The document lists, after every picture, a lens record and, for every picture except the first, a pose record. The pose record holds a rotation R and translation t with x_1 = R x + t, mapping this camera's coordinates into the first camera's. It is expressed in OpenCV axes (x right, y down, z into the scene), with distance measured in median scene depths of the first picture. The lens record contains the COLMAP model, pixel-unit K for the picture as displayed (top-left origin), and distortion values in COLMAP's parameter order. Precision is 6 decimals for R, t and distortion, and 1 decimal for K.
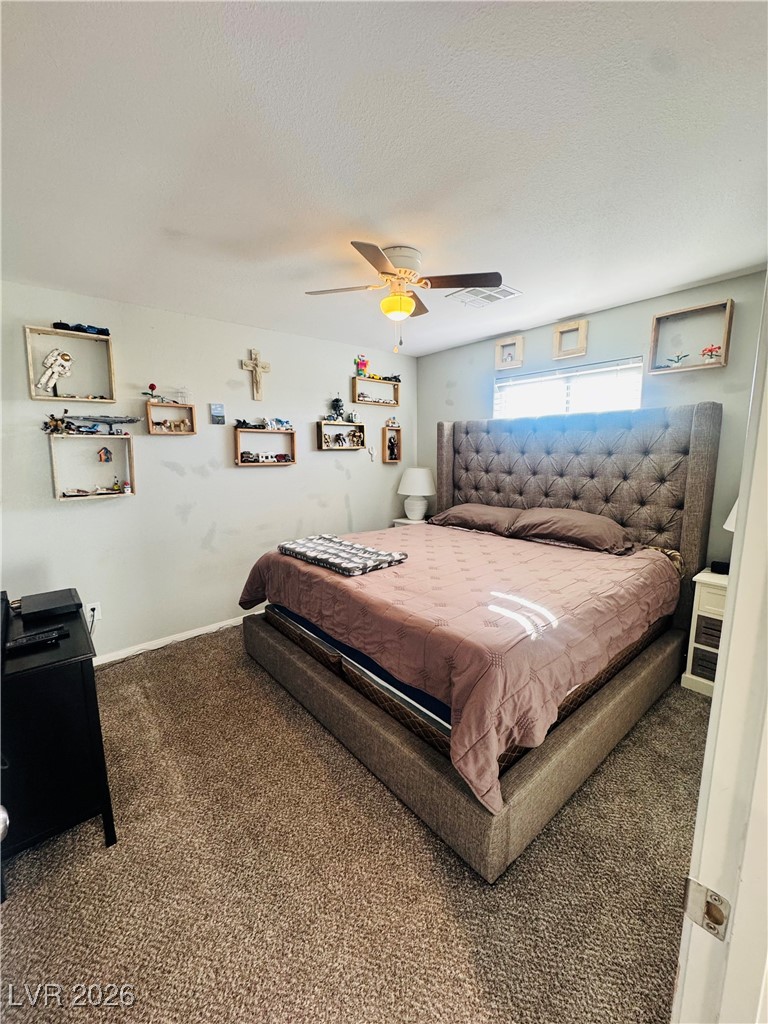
lens RADIAL K [[406.7, 0, 383.6], [0, 406.7, 514.0], [0, 0, 1]] dist [-0.002612, -0.000298]
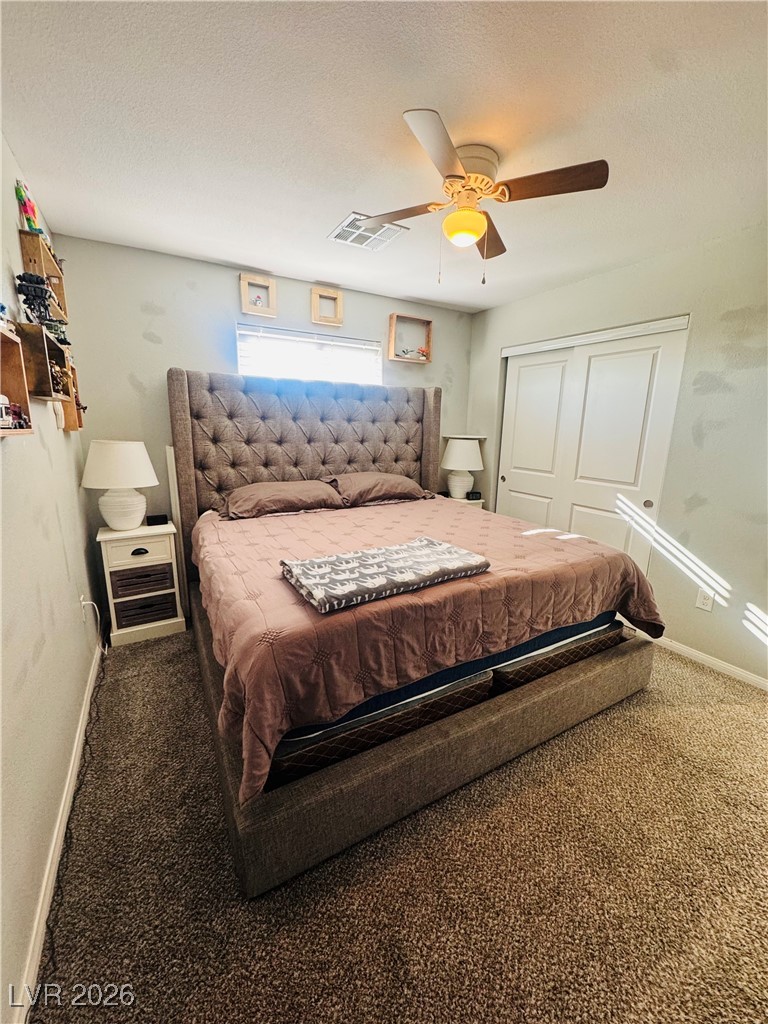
lens RADIAL K [[406.7, 0, 383.6], [0, 406.7, 514.0], [0, 0, 1]] dist [-0.002612, -0.000298]
pose [[0.177832, -0.197841, 0.963968, -0.602929], [0.139289, 0.974780, 0.174364, -0.083958], [-0.974153, 0.103262, 0.200904, 0.724056]]
